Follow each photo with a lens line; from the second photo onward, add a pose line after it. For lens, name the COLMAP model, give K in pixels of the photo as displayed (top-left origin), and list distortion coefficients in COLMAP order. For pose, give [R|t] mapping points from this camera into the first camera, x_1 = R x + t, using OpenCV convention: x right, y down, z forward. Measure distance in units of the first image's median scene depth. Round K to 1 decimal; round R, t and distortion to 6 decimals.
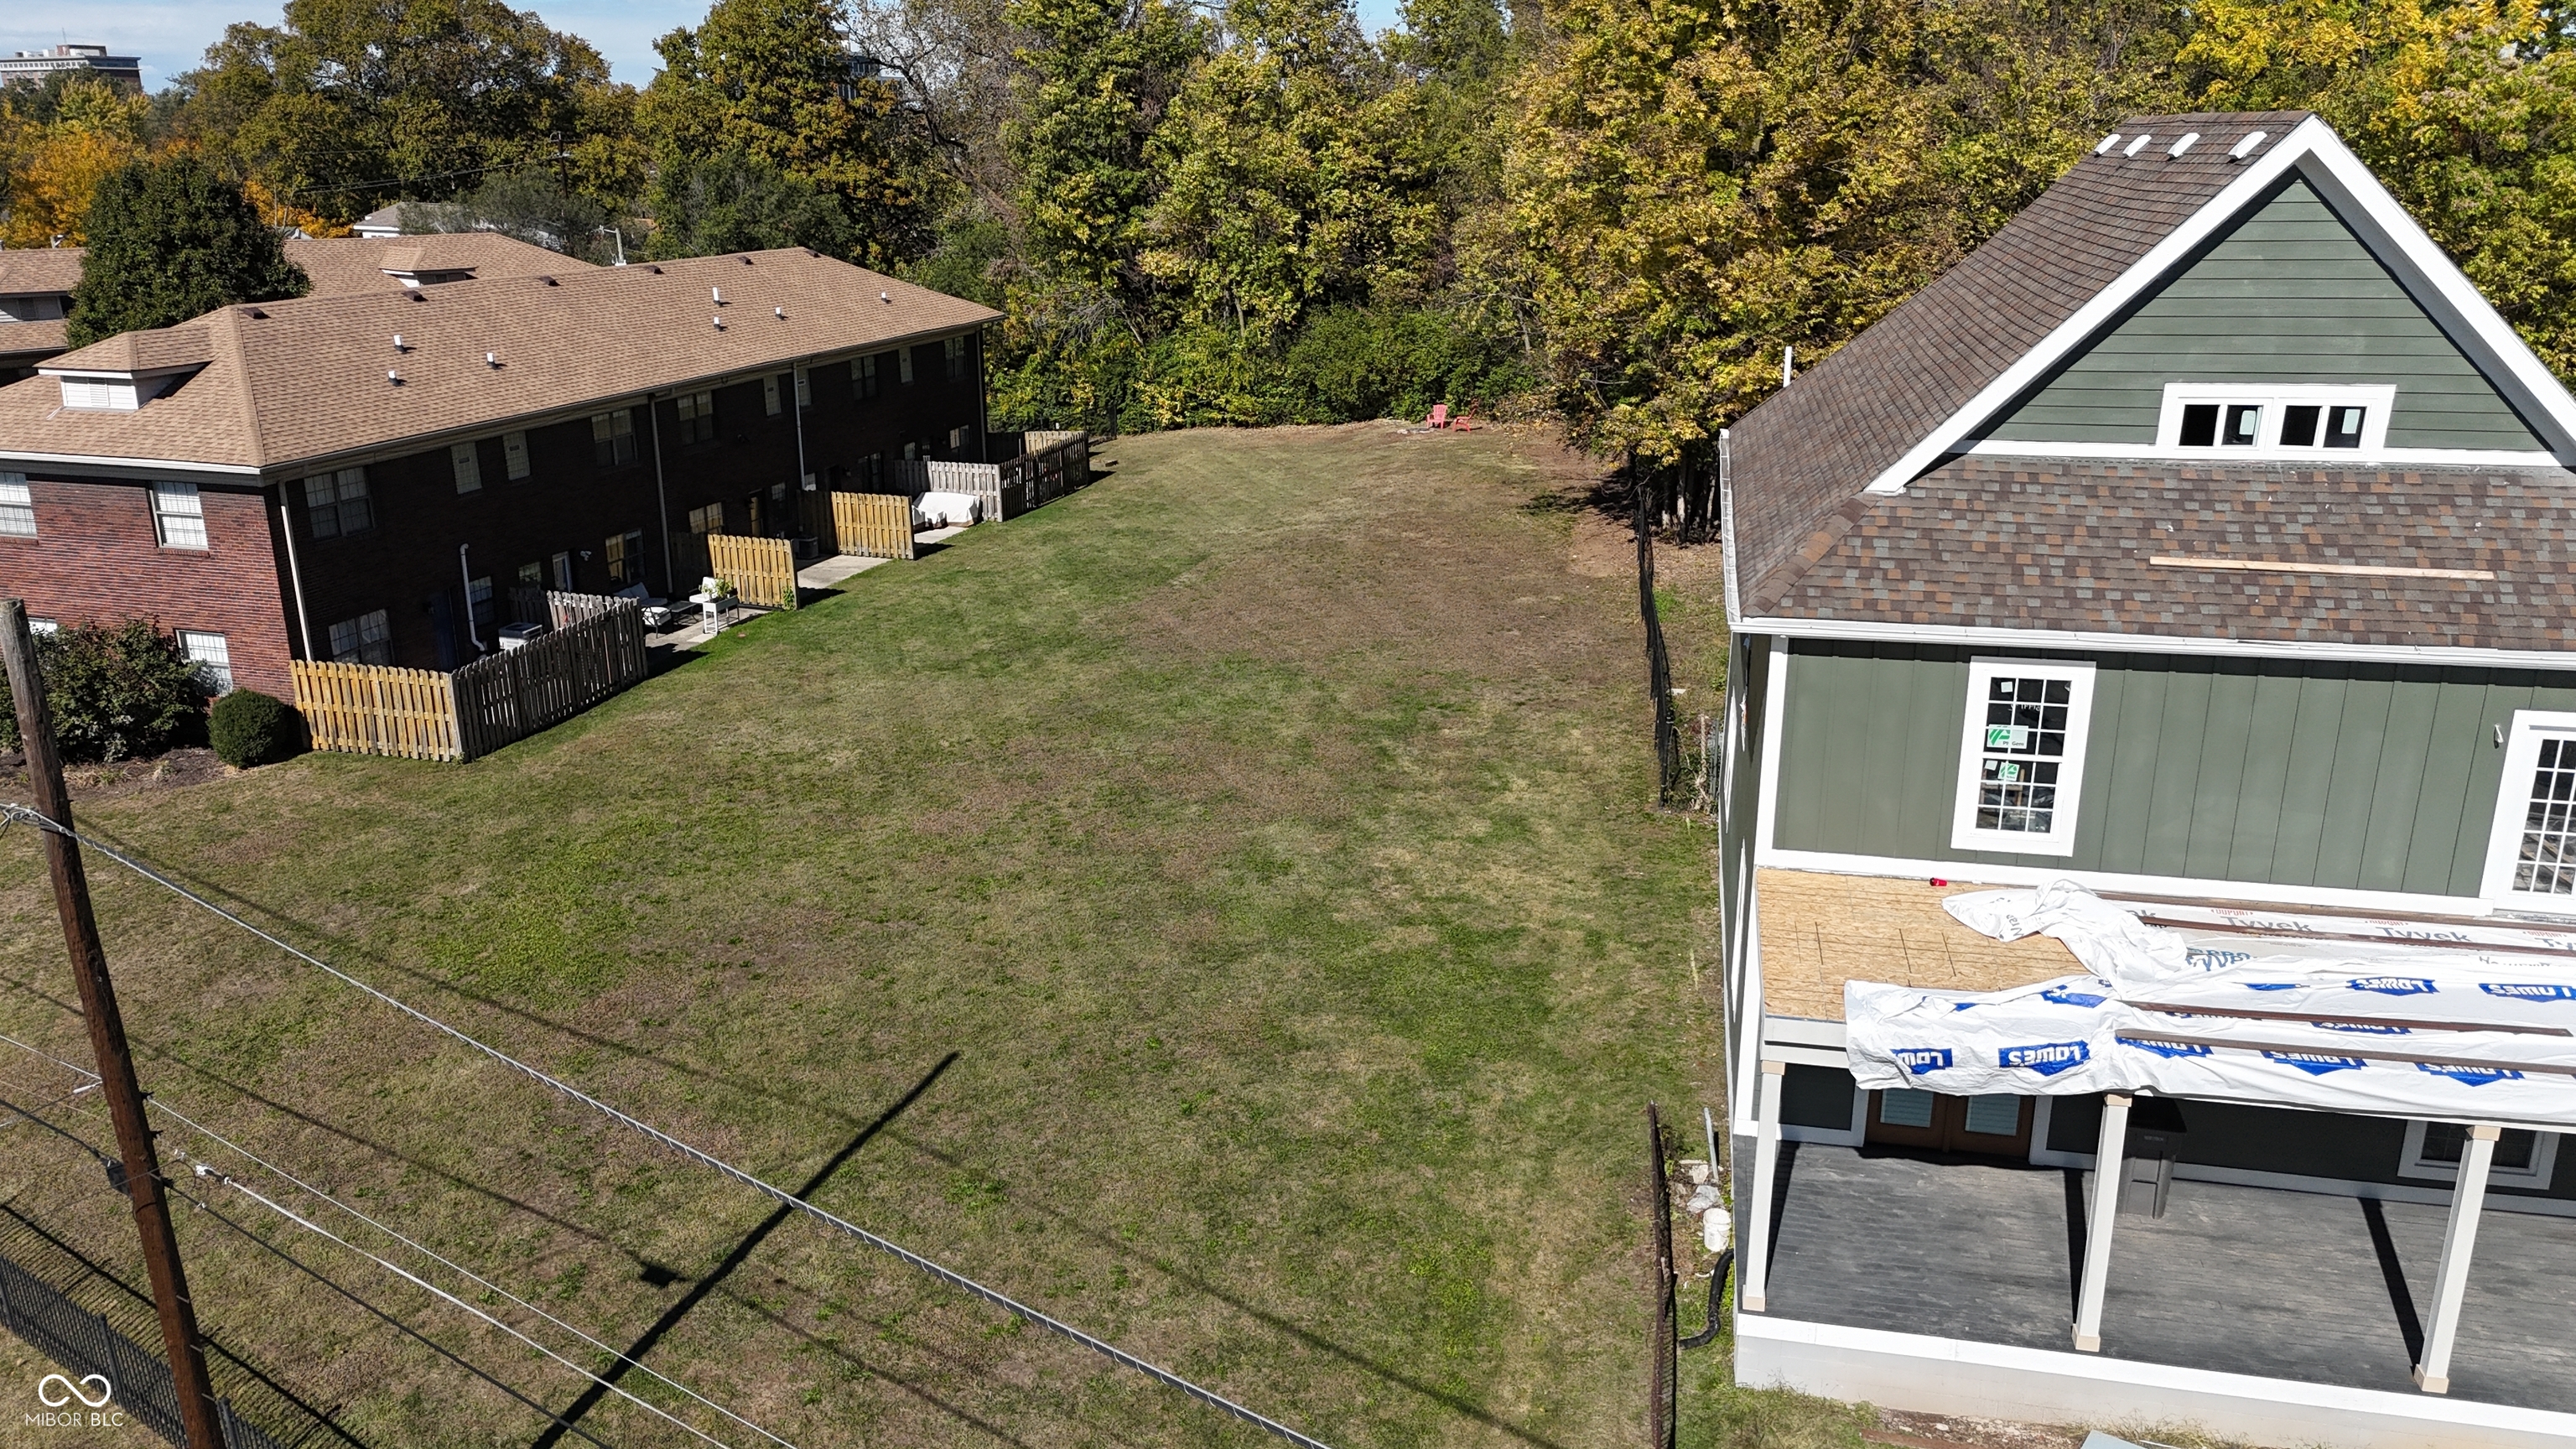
lens RADIAL K [[1872.7, 0, 1283.0], [0, 1872.7, 736.7], [0, 0, 1]] dist [0.064254, -0.051204]
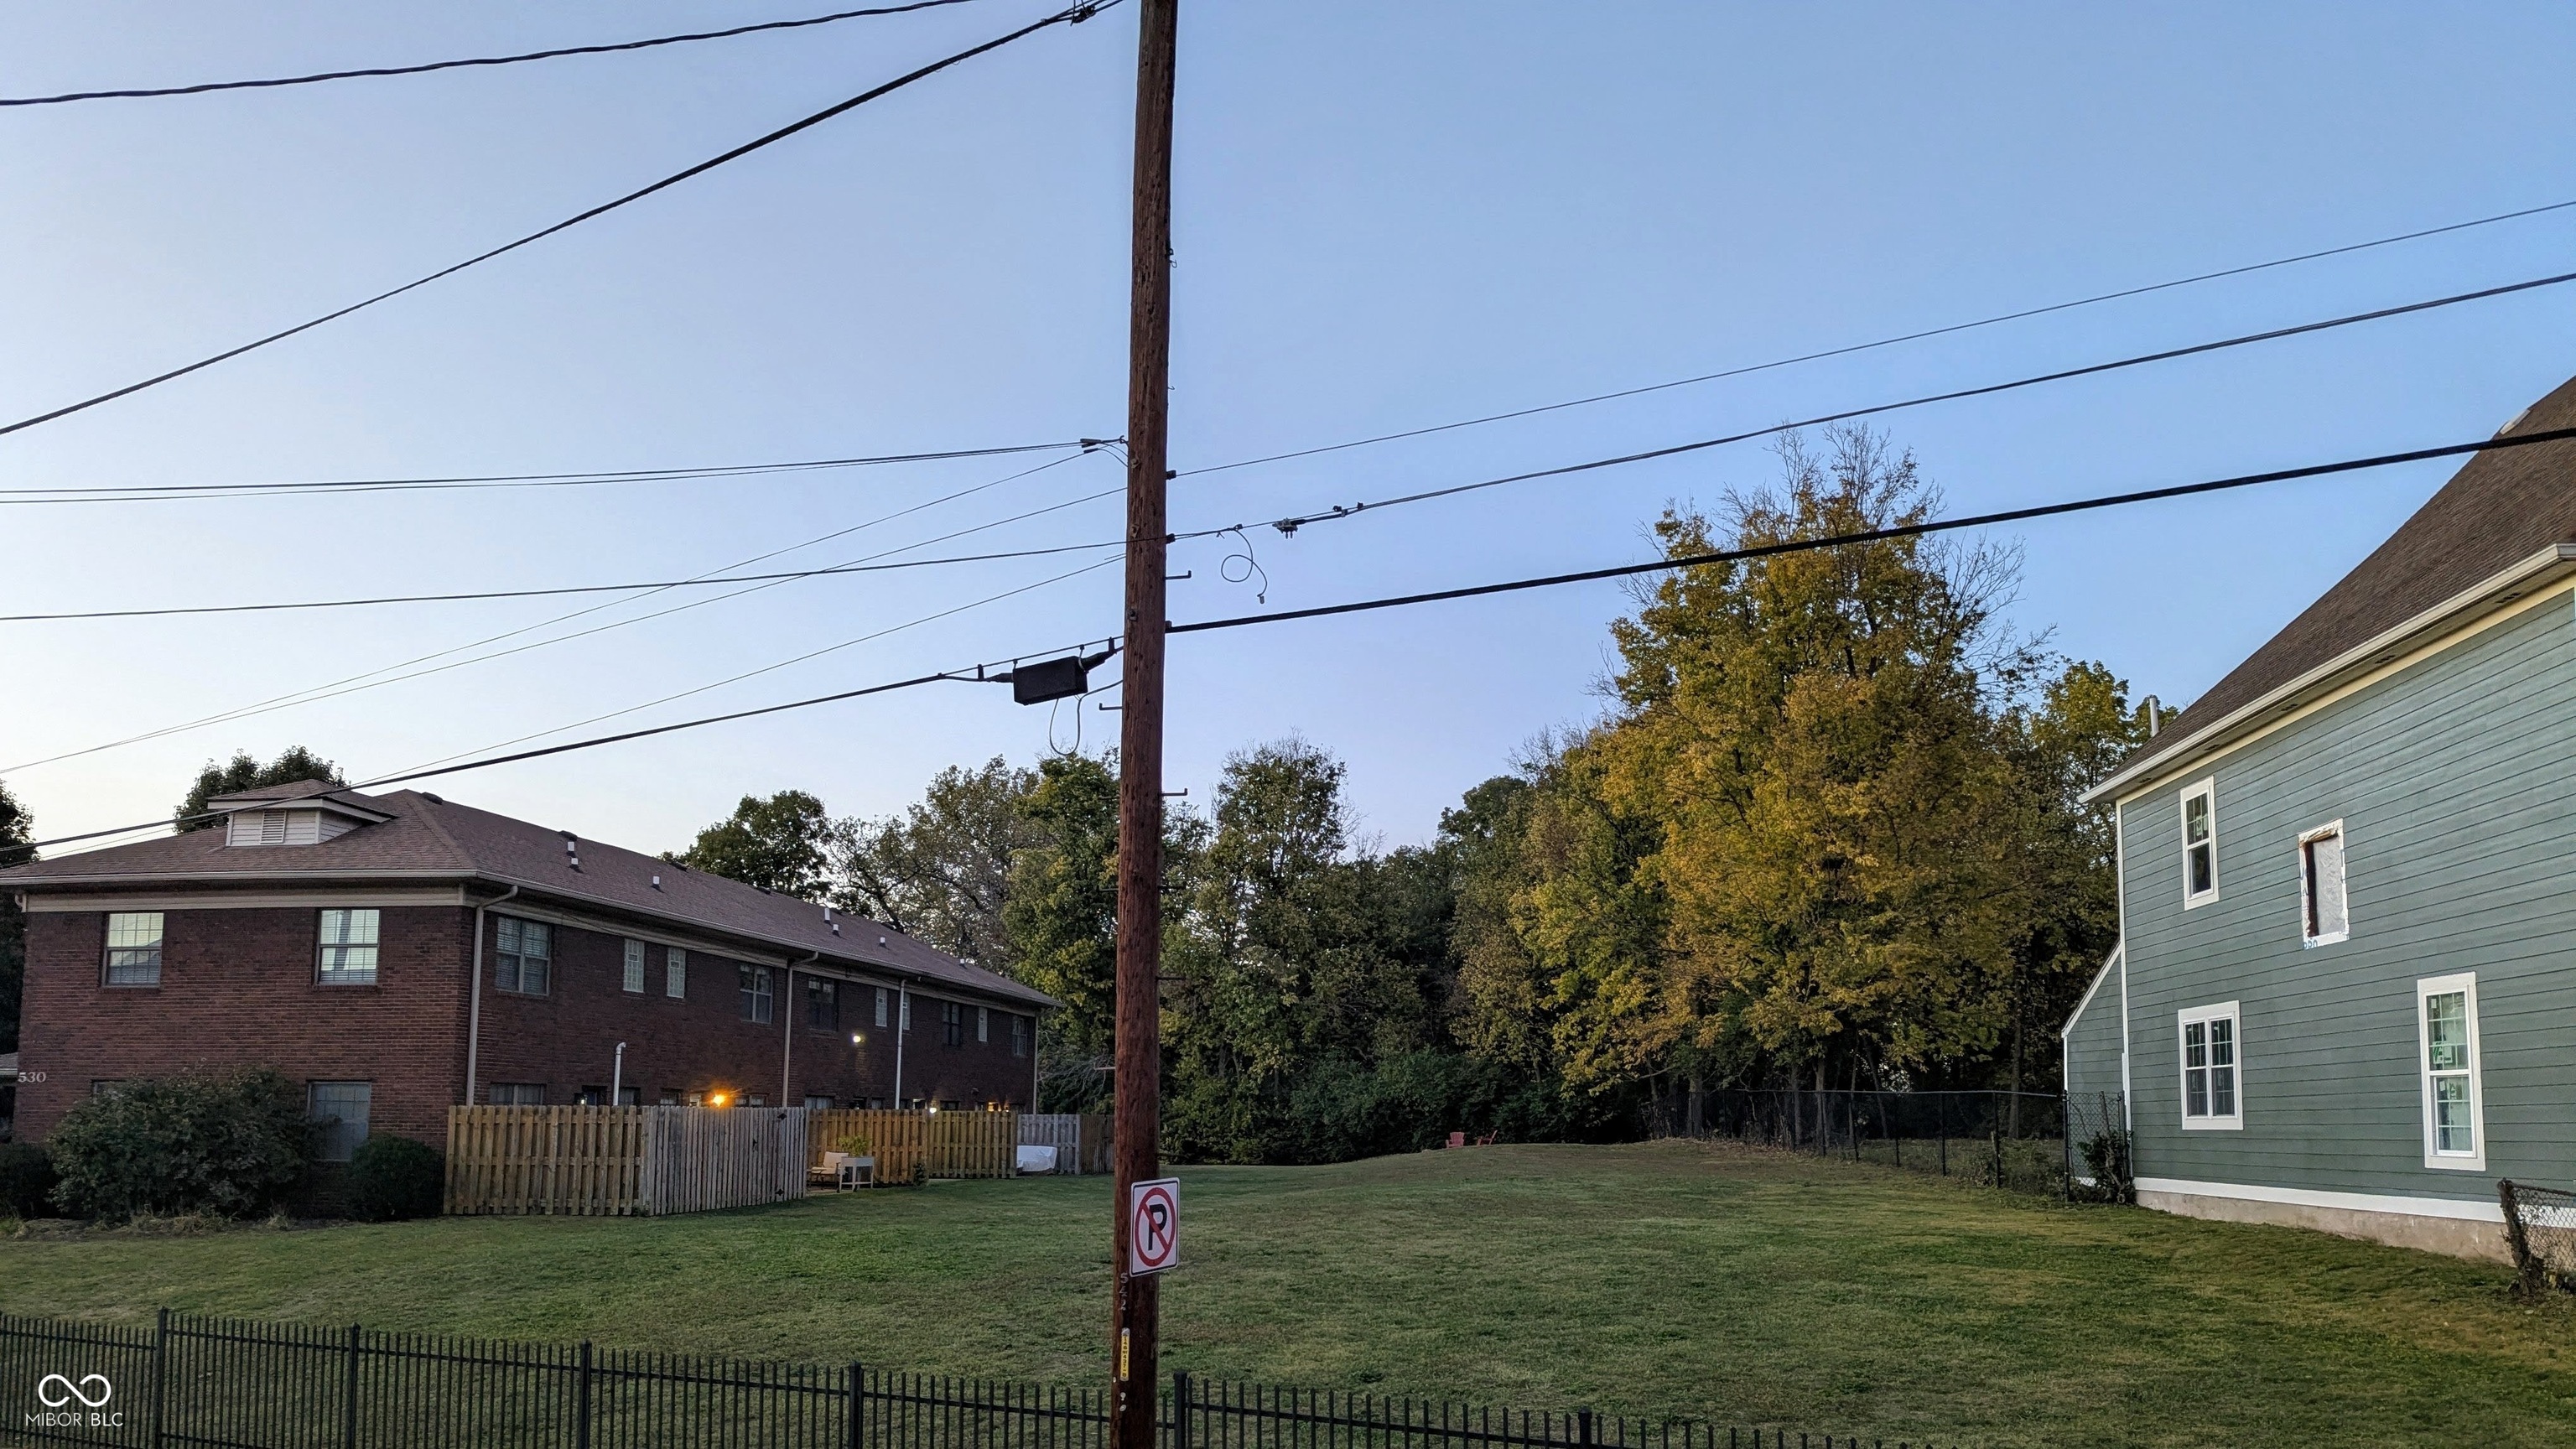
lens RADIAL K [[1784.2, 0, 1277.9], [0, 1784.2, 951.8], [0, 0, 1]] dist [0.036750, 0.000207]
pose [[0.993953, 0.017094, 0.108471, -0.238081], [0.026976, 0.919527, -0.392099, 0.222206], [-0.106445, 0.392654, 0.913505, 0.187860]]
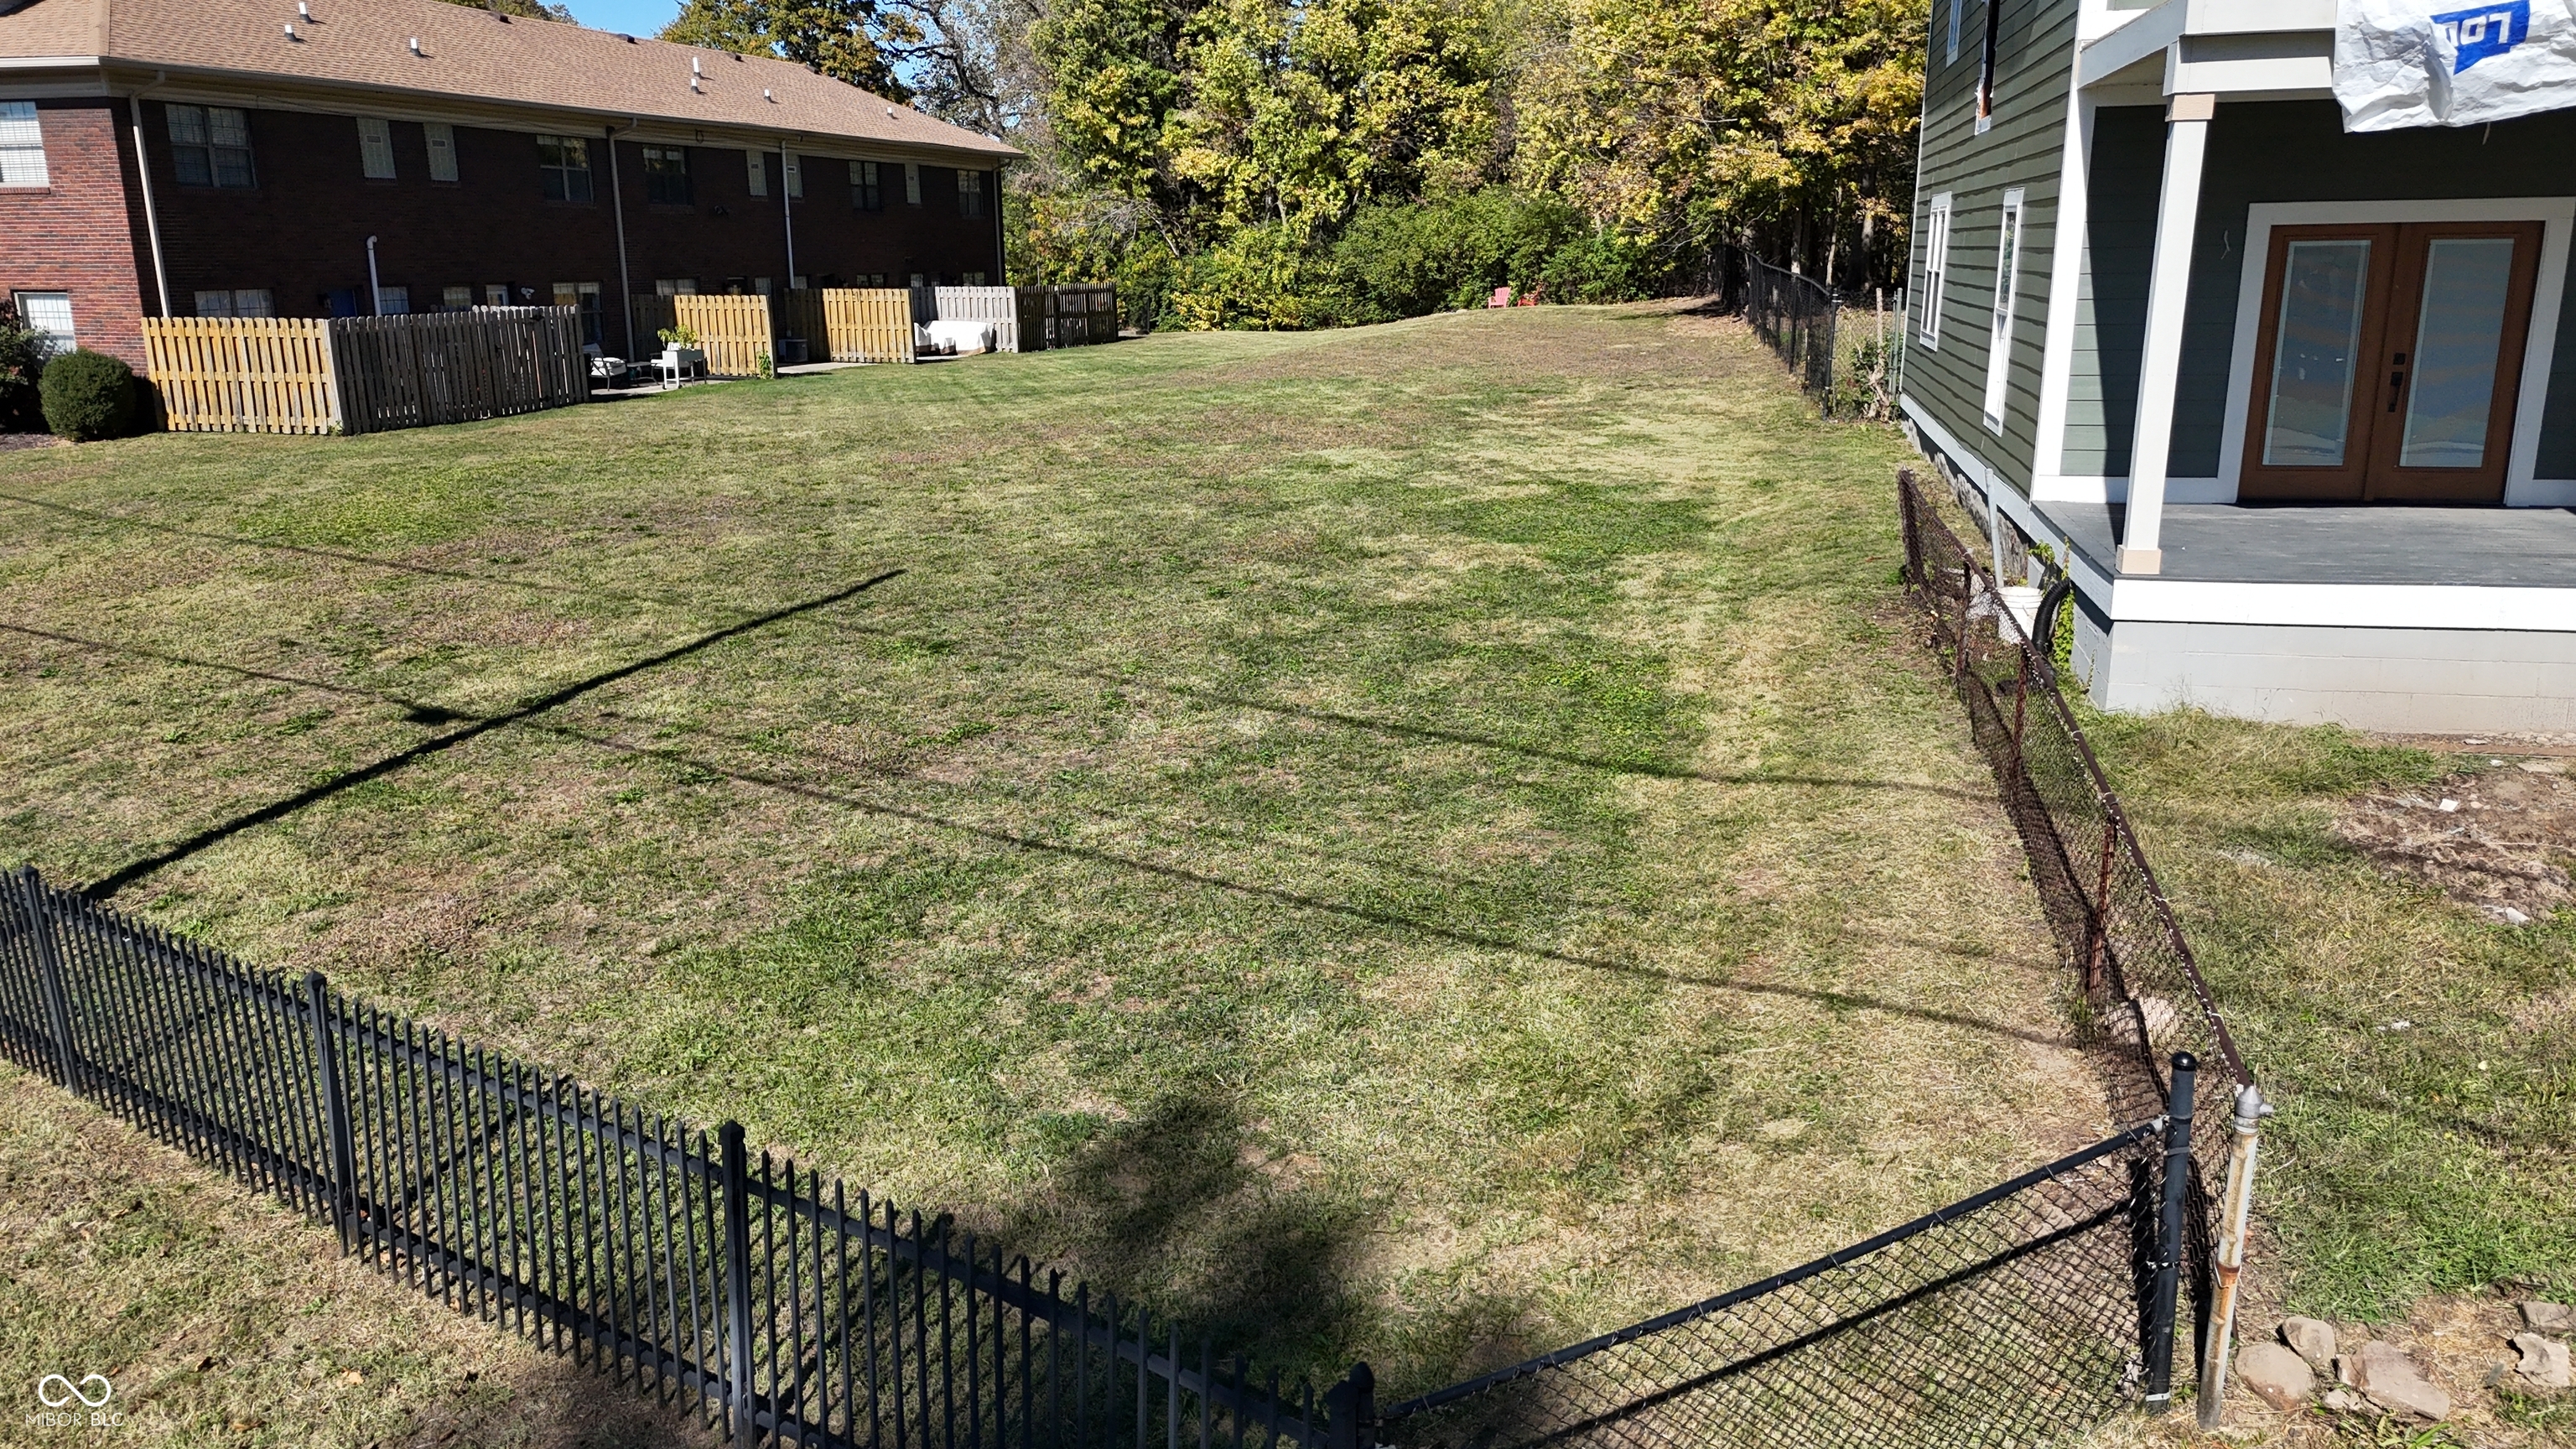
lens RADIAL K [[1872.7, 0, 1283.0], [0, 1872.7, 736.7], [0, 0, 1]] dist [0.064254, -0.051204]
pose [[0.999751, -0.003265, -0.022092, -0.006382], [0.002089, 0.998590, -0.053043, 0.185859], [0.022234, 0.052983, 0.998348, 0.187086]]
